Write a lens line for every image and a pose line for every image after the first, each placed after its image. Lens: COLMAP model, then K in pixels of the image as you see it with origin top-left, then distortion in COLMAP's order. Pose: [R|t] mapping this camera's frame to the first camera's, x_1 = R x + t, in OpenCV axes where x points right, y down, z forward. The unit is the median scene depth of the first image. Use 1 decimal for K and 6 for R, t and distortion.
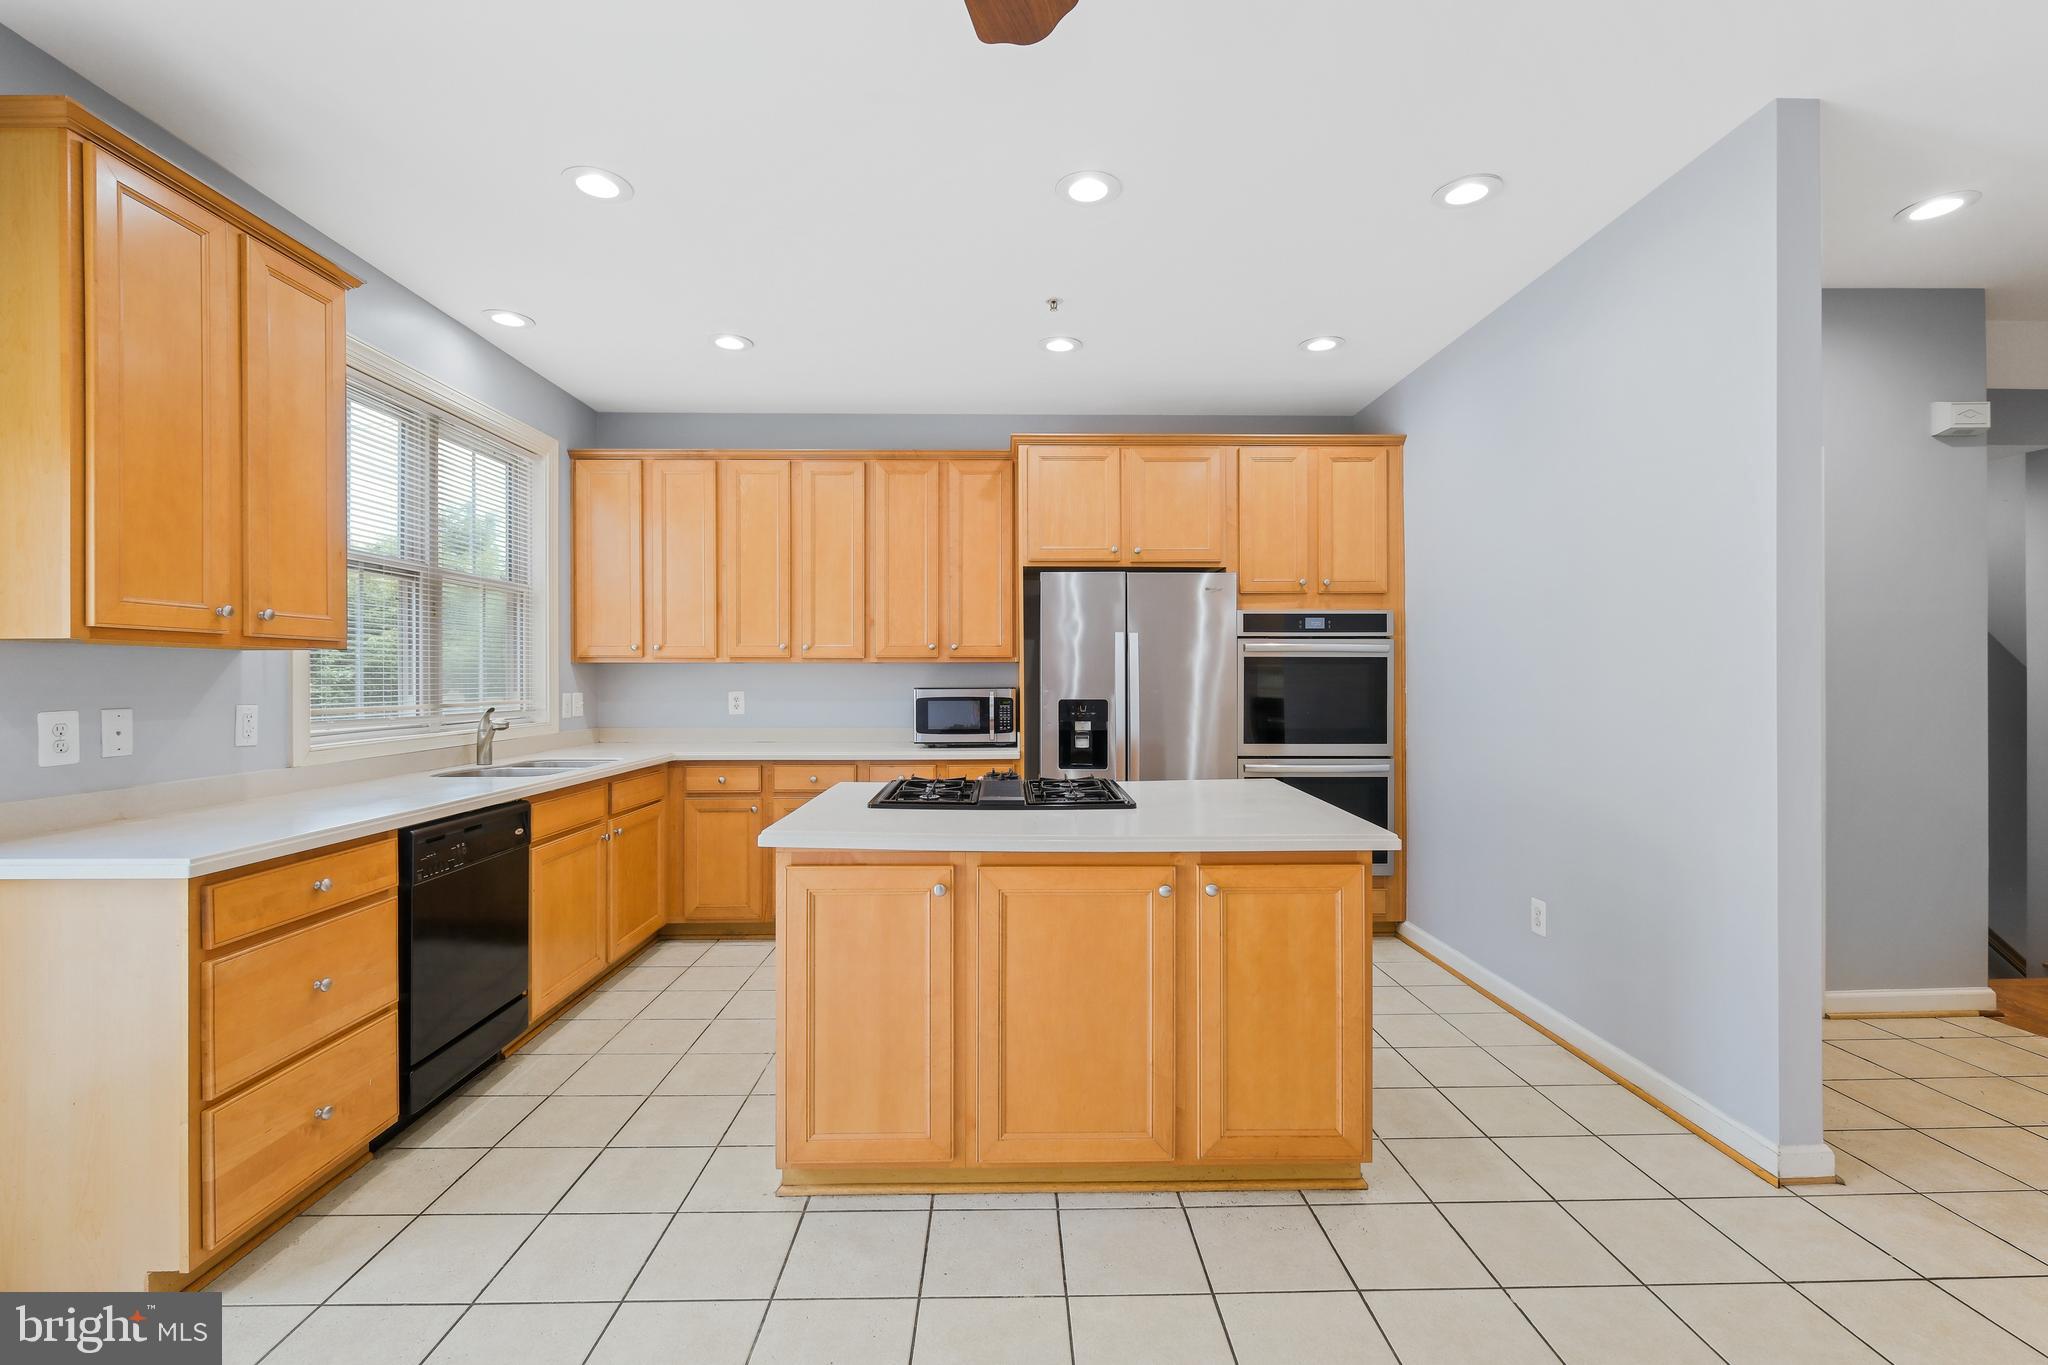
lens RADIAL K [[879.0, 0, 1024.1], [0, 879.0, 679.5], [0, 0, 1]] dist [-0.003240, -0.000058]
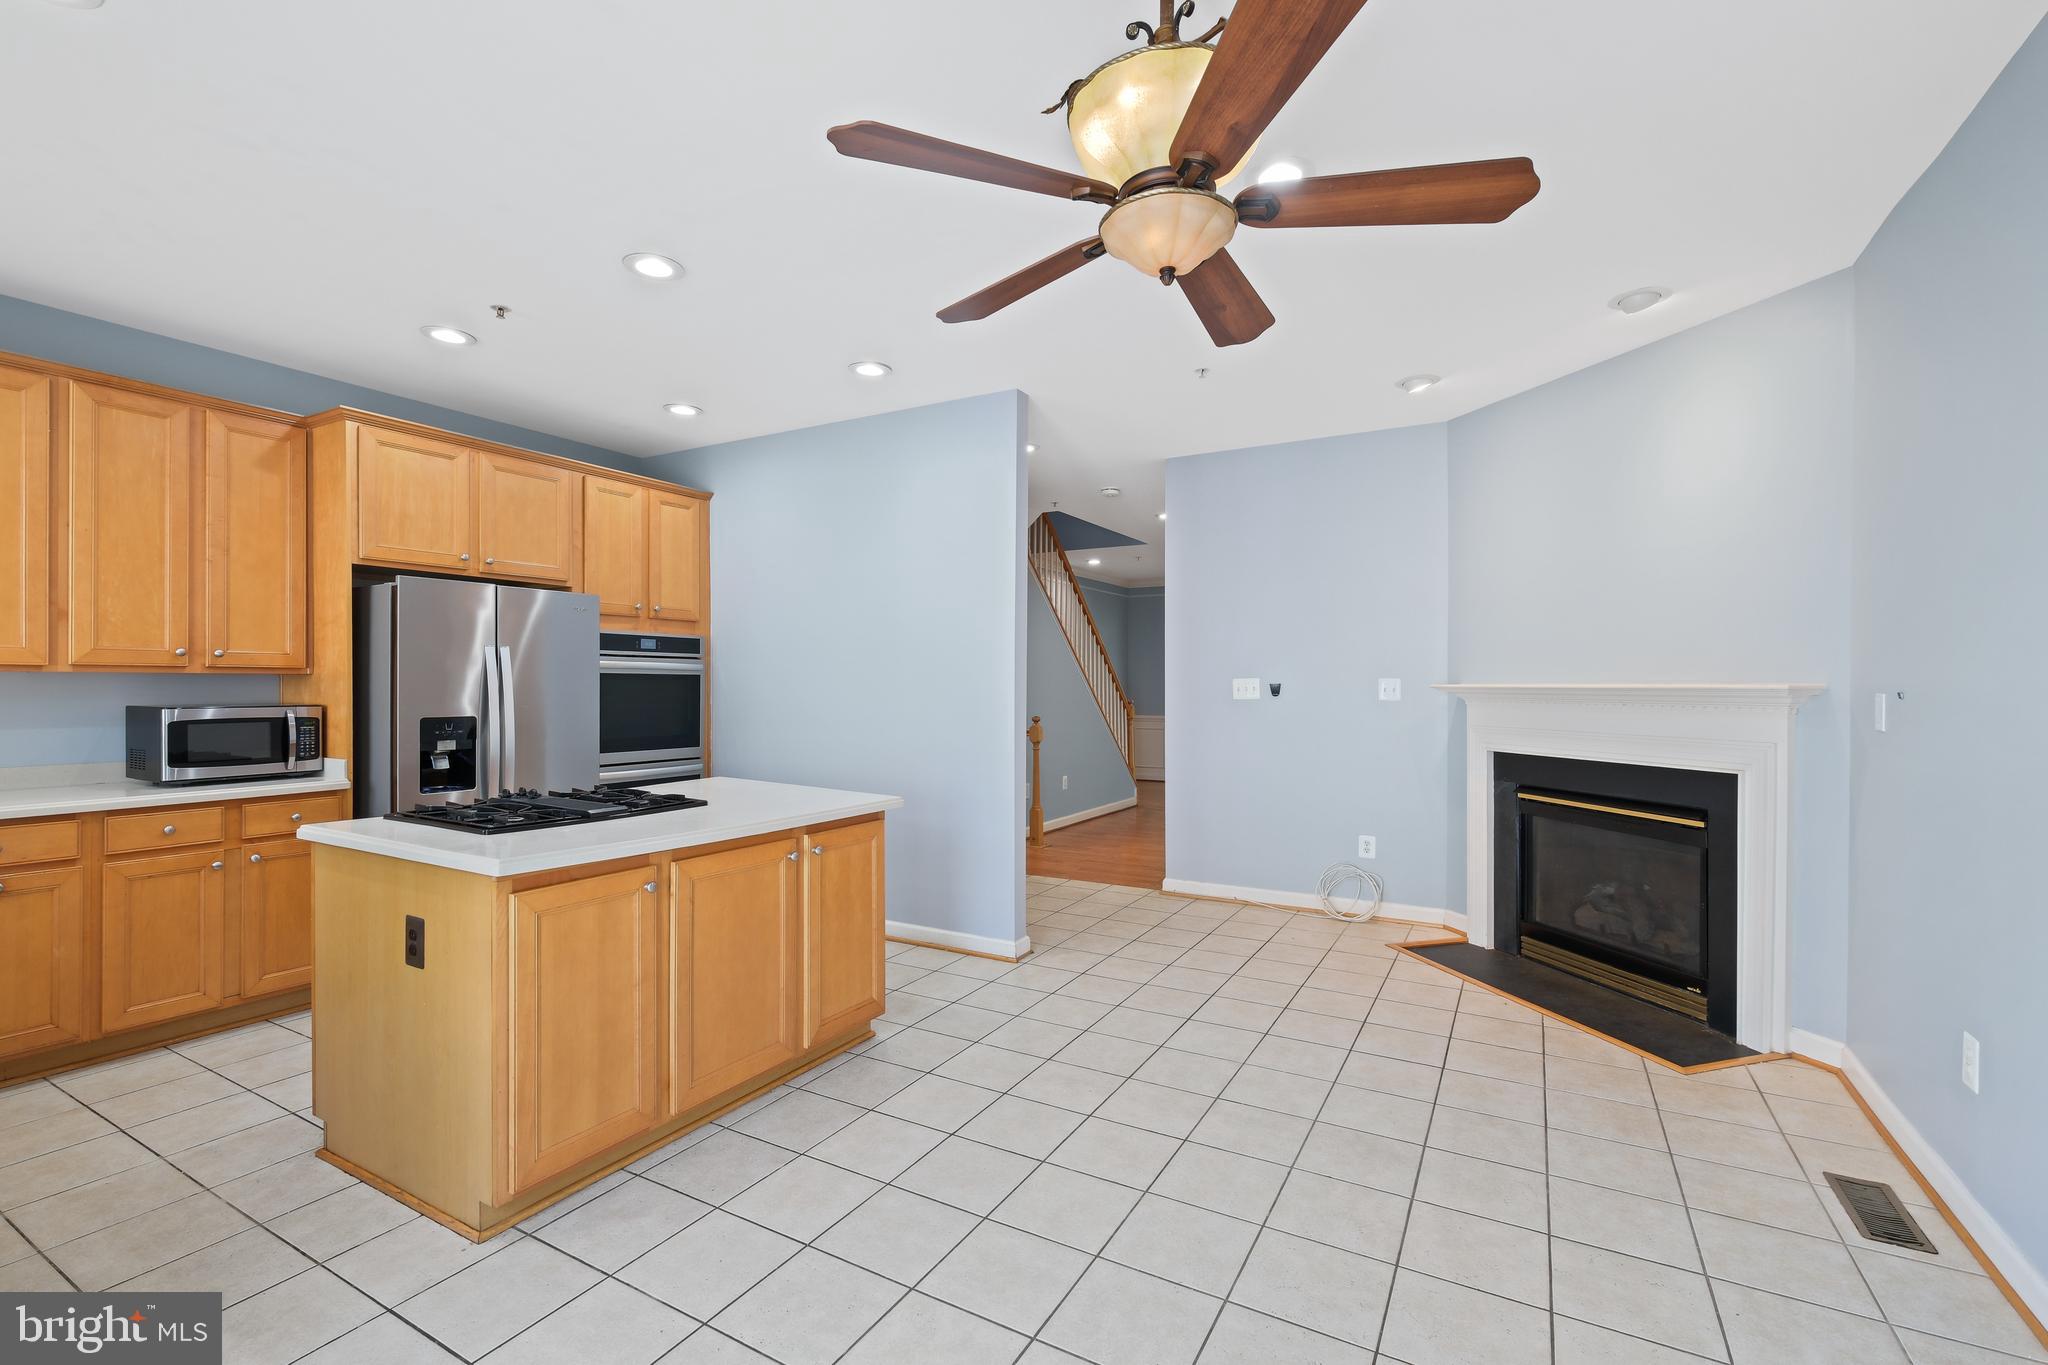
lens RADIAL K [[879.0, 0, 1014.7], [0, 879.0, 693.7], [0, 0, 1]] dist [-0.003240, -0.000058]
pose [[0.526698, -0.005355, 0.850035, -0.382738], [-0.001750, 0.999971, 0.007384, -0.009184], [-0.850050, -0.005377, 0.526674, 0.001879]]
